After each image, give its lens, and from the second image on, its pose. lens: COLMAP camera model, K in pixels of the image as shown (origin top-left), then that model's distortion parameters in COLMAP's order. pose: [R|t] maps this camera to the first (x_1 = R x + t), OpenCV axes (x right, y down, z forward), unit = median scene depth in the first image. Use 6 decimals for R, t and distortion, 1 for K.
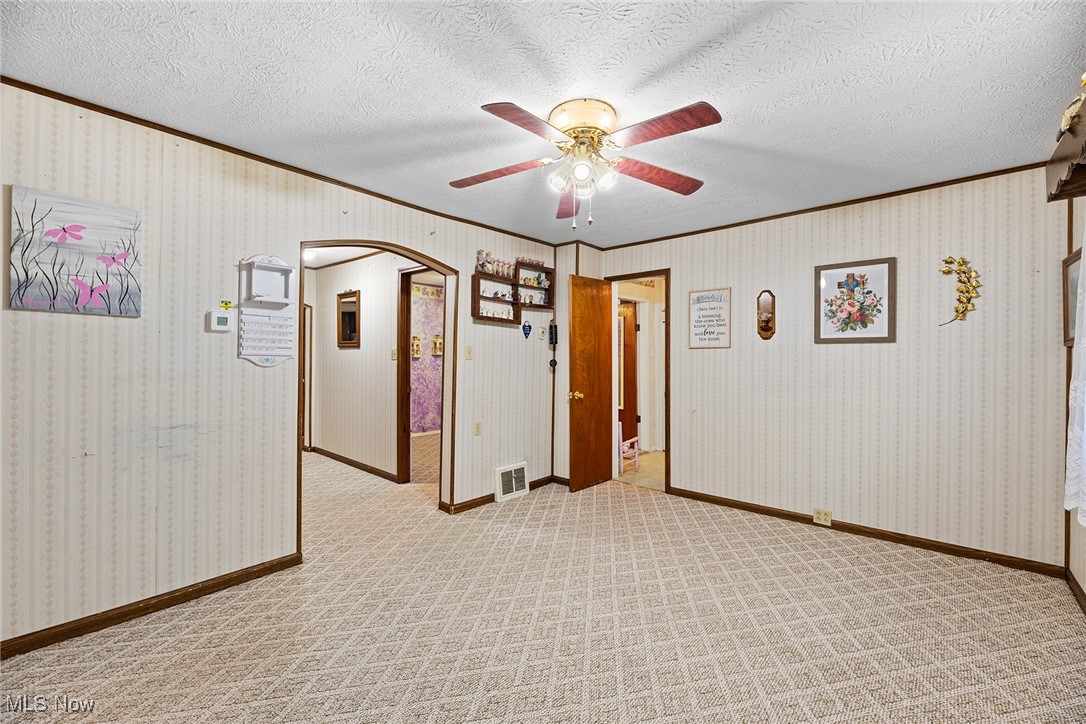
lens RADIAL K [[445.5, 0, 540.1], [0, 445.5, 358.4], [0, 0, 1]] dist [0.000707, -0.000577]
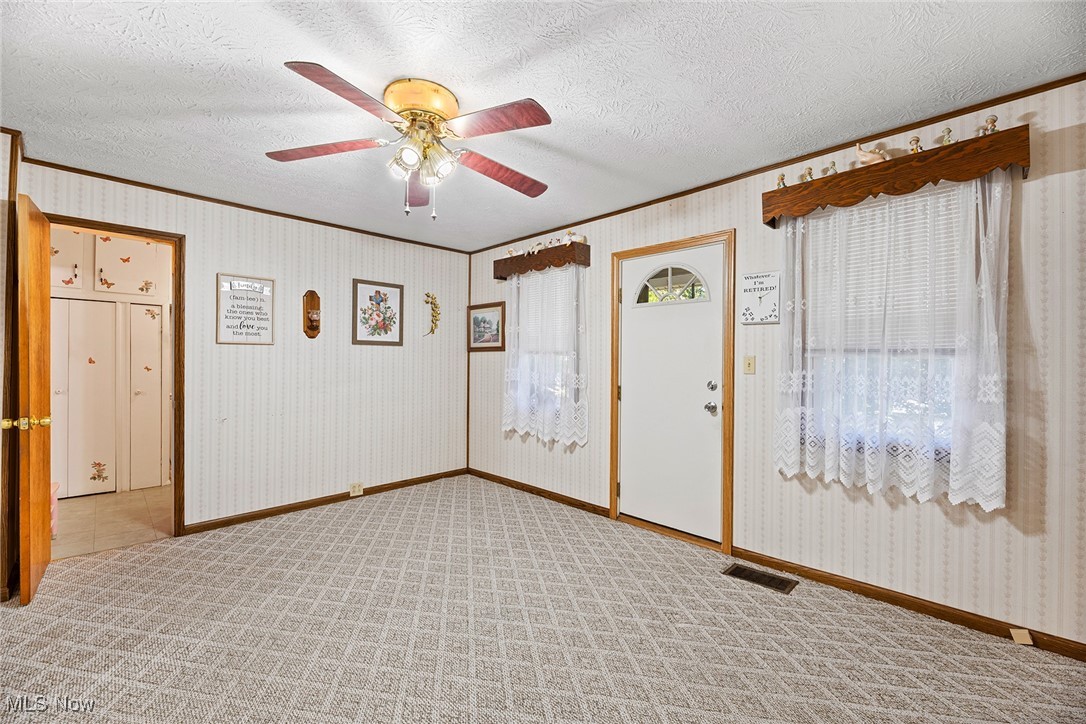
lens RADIAL K [[445.5, 0, 542.5], [0, 445.5, 361.8], [0, 0, 1]] dist [0.000707, -0.000577]
pose [[0.044685, -0.006953, 0.998977, -0.560130], [-0.007161, 0.999948, 0.007280, 0.000802], [-0.998975, -0.007479, 0.044633, 0.468780]]
